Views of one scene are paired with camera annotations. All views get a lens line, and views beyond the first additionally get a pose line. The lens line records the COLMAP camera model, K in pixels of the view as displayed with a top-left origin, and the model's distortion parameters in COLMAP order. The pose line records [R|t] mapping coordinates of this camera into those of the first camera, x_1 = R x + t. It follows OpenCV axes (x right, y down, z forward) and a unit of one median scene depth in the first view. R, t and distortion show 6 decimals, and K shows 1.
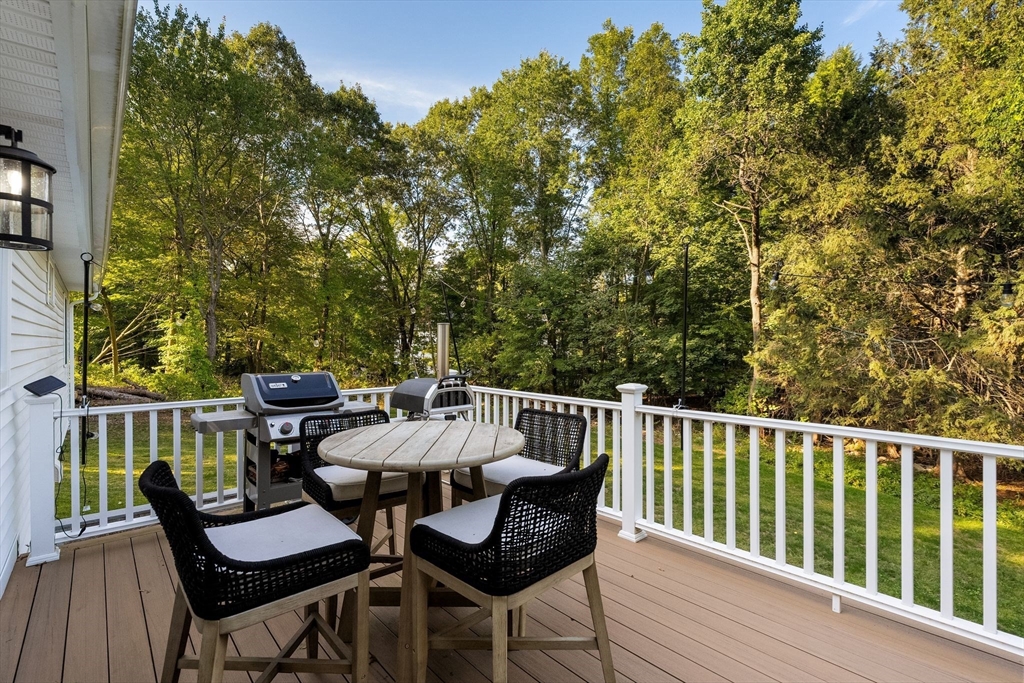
lens RADIAL K [[473.5, 0, 512.5], [0, 473.5, 342.9], [0, 0, 1]] dist [-0.026601, -0.000164]
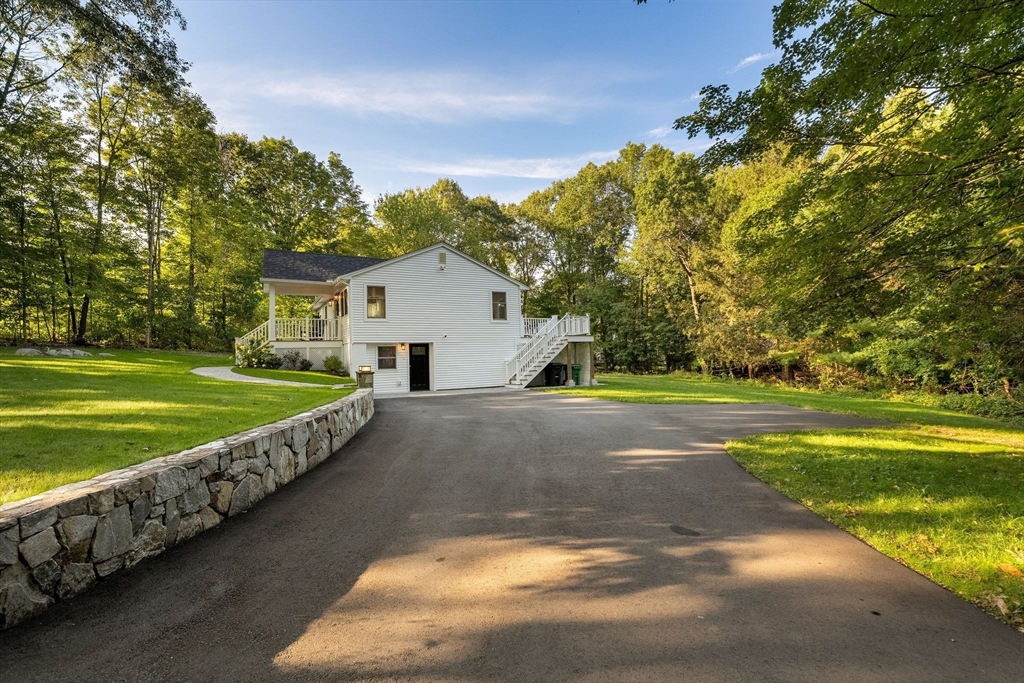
lens RADIAL K [[473.5, 0, 511.8], [0, 473.5, 337.7], [0, 0, 1]] dist [-0.026601, -0.000164]
pose [[0.973263, -0.036355, -0.226797, 0.158800], [0.028602, 0.998892, -0.037379, 0.075194], [0.227905, 0.029892, 0.973225, -0.764833]]
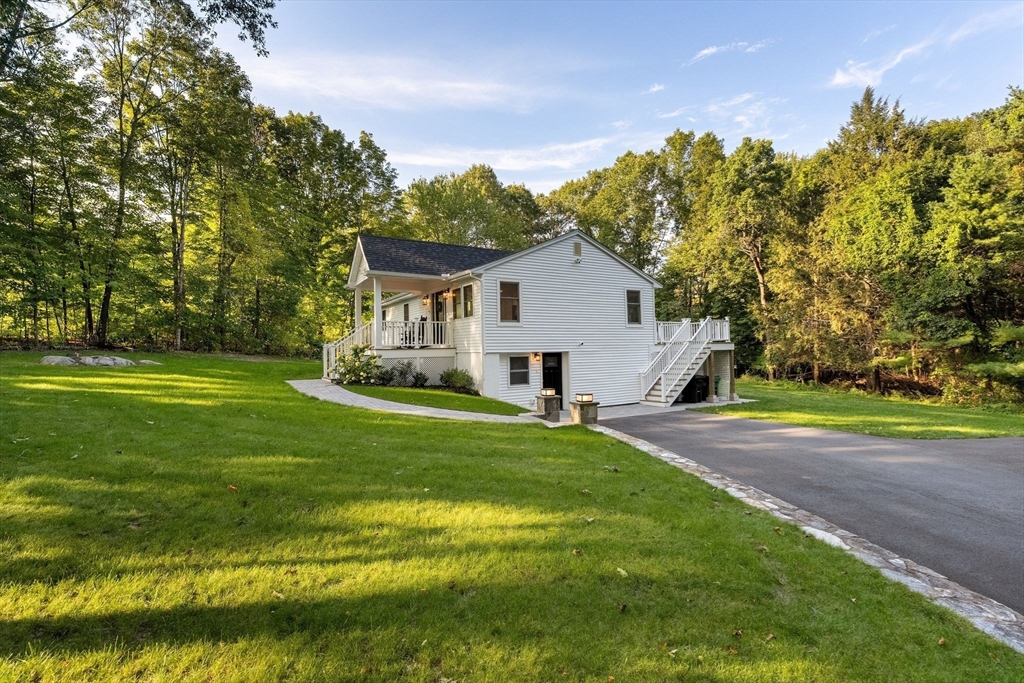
lens RADIAL K [[473.5, 0, 507.8], [0, 473.5, 339.4], [0, 0, 1]] dist [-0.026601, -0.000164]
pose [[0.980475, -0.025822, -0.194940, -0.069636], [0.022007, 0.999522, -0.021715, 0.049227], [0.195408, 0.017002, 0.980575, -0.690682]]
